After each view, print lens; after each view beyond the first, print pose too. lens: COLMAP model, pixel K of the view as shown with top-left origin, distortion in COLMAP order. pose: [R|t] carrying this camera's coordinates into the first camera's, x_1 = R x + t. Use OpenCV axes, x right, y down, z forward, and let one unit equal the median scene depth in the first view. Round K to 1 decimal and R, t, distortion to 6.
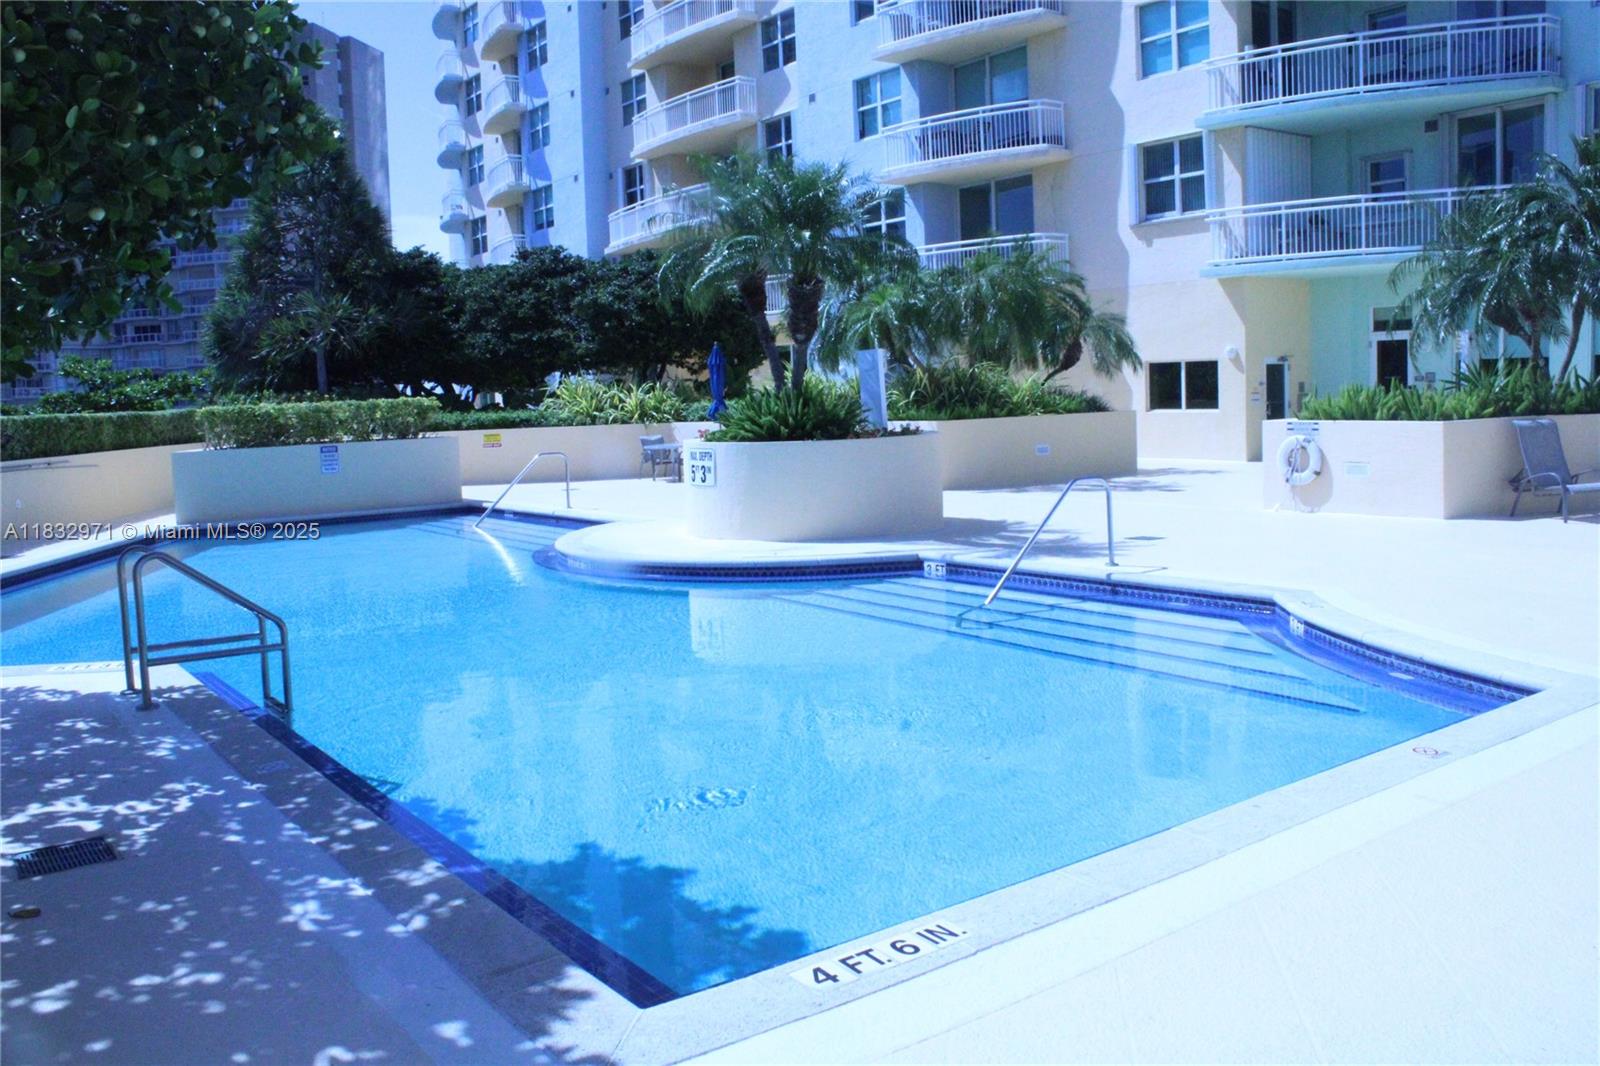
lens RADIAL K [[1345.3, 0, 805.7], [0, 1345.3, 515.6], [0, 0, 1]] dist [-0.170004, 0.152350]
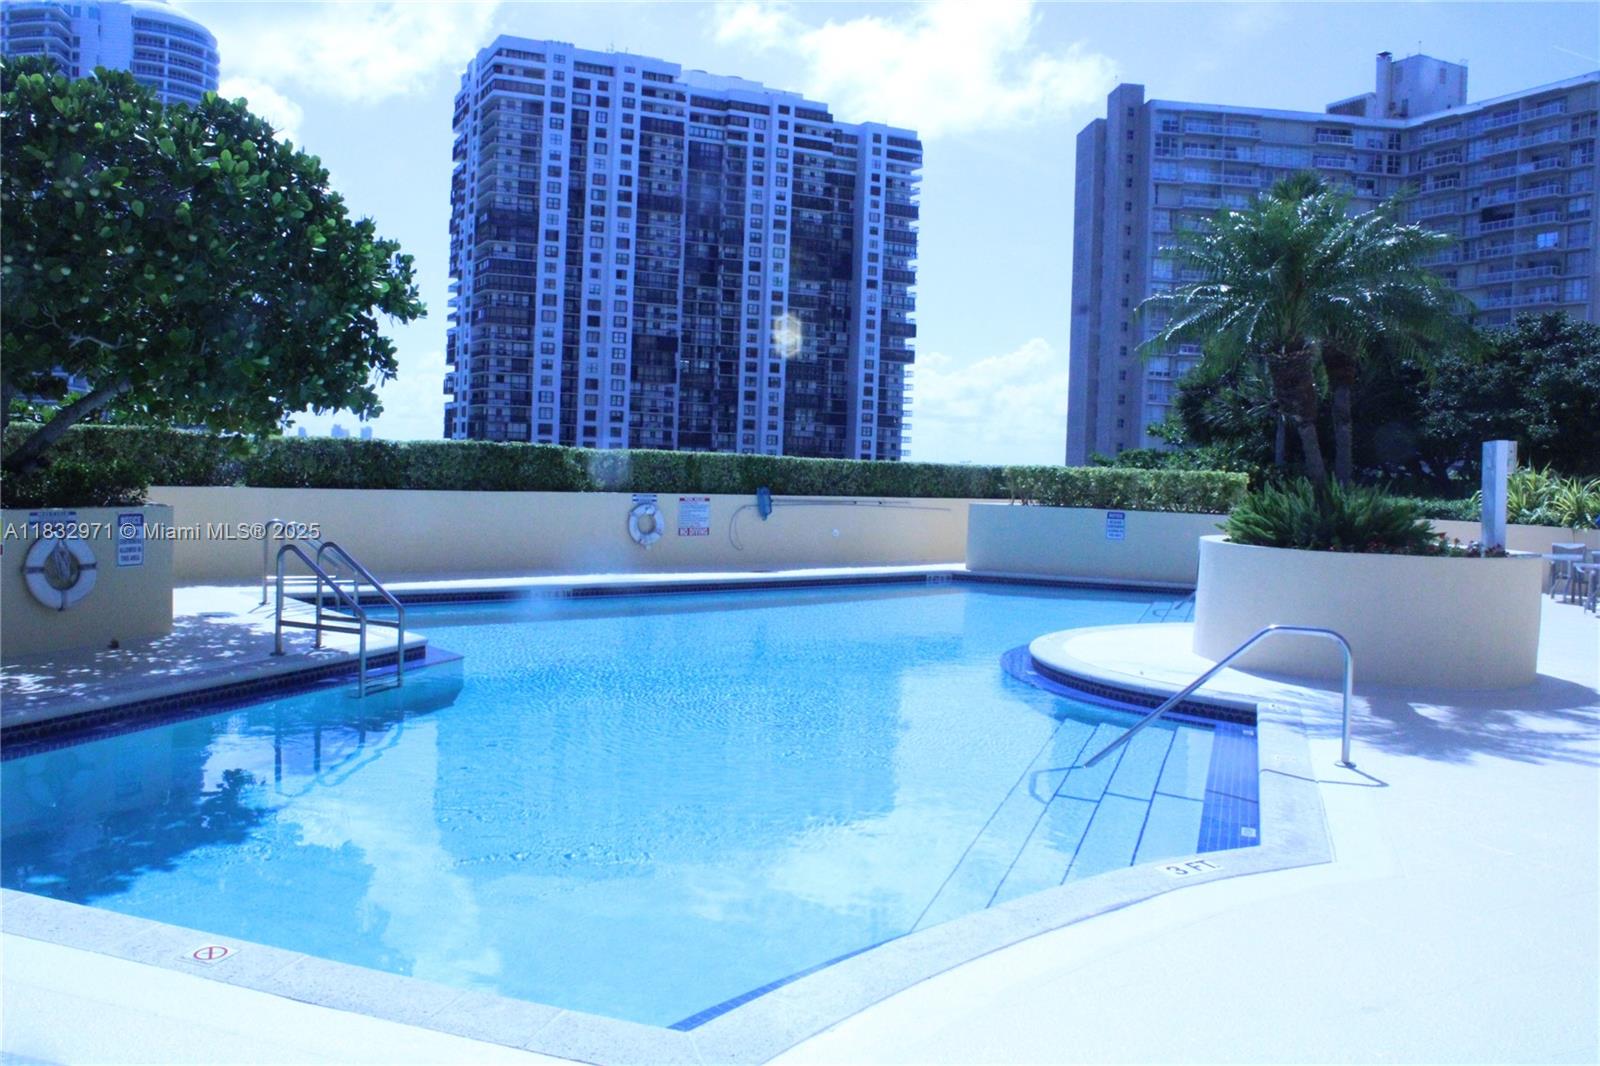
lens RADIAL K [[1345.3, 0, 805.7], [0, 1345.3, 515.6], [0, 0, 1]] dist [-0.170004, 0.152350]
pose [[0.574031, 0.089830, -0.813892, 0.200057], [-0.132767, 0.991022, 0.015740, -0.021082], [0.807999, 0.099023, 0.580803, 0.132593]]
